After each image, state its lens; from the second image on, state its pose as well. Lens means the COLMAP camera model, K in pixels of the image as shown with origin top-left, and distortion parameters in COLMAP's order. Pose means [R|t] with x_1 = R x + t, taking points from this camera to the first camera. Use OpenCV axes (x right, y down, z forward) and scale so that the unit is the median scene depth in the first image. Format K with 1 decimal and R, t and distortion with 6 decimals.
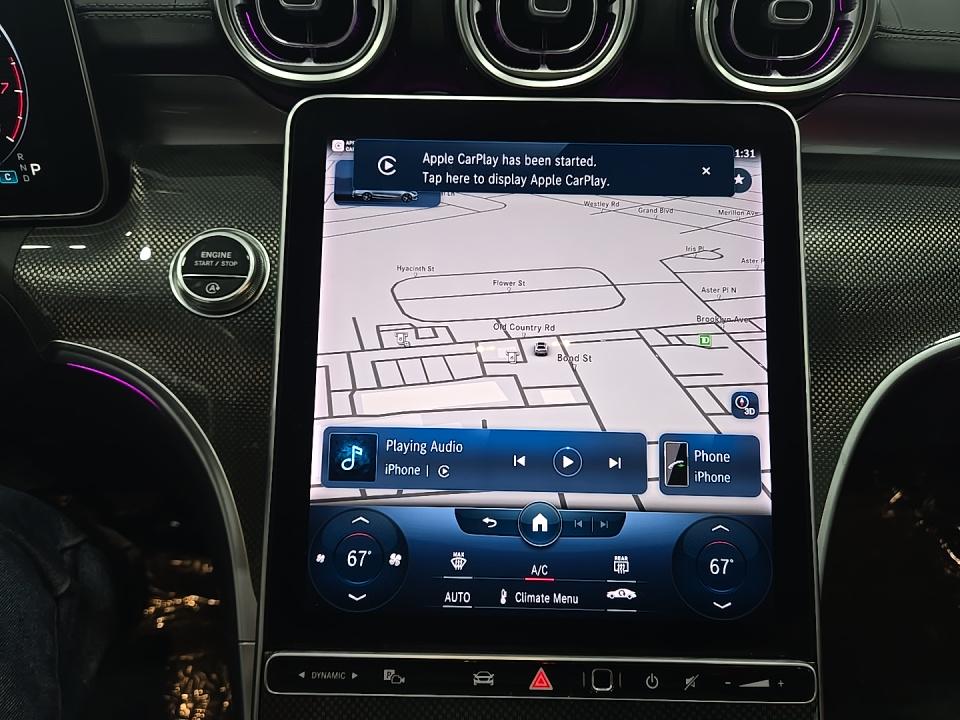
lens RADIAL K [[602.4, 0, 437.0], [0, 602.4, 357.0], [0, 0, 1]] dist [0.002548, -0.000193]
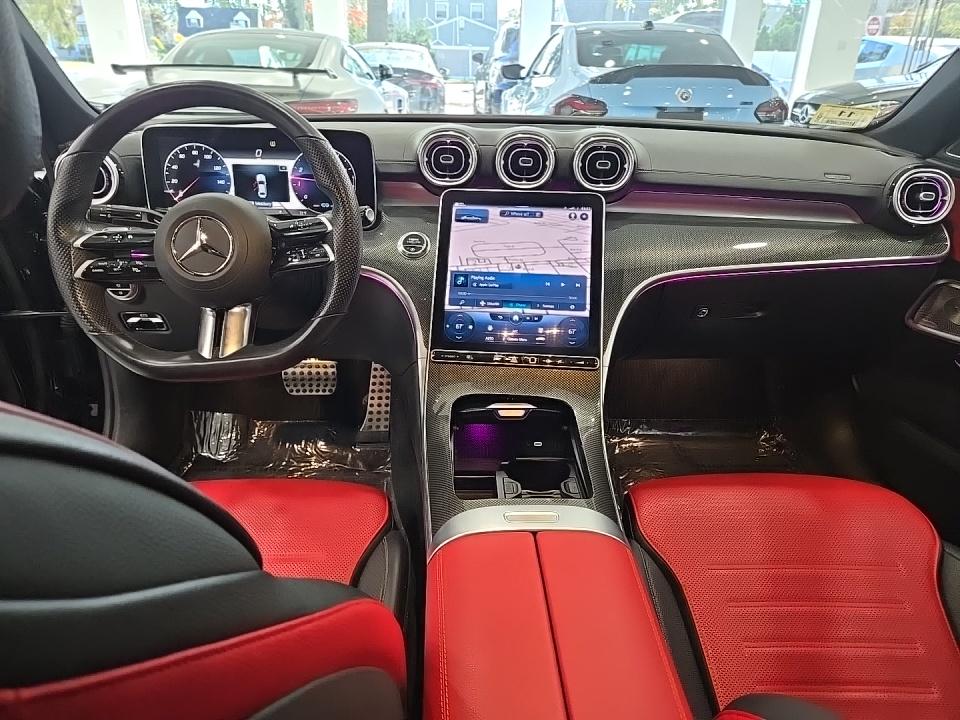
lens RADIAL K [[650.0, 0, 480.0], [0, 650.0, 360.0], [0, 0, 1]] dist [0.010712, 0.003590]
pose [[0.998349, 0.023900, -0.052240, 0.161294], [-0.030941, 0.989890, -0.138421, 0.951207], [0.048403, 0.139809, 0.988995, -2.317663]]
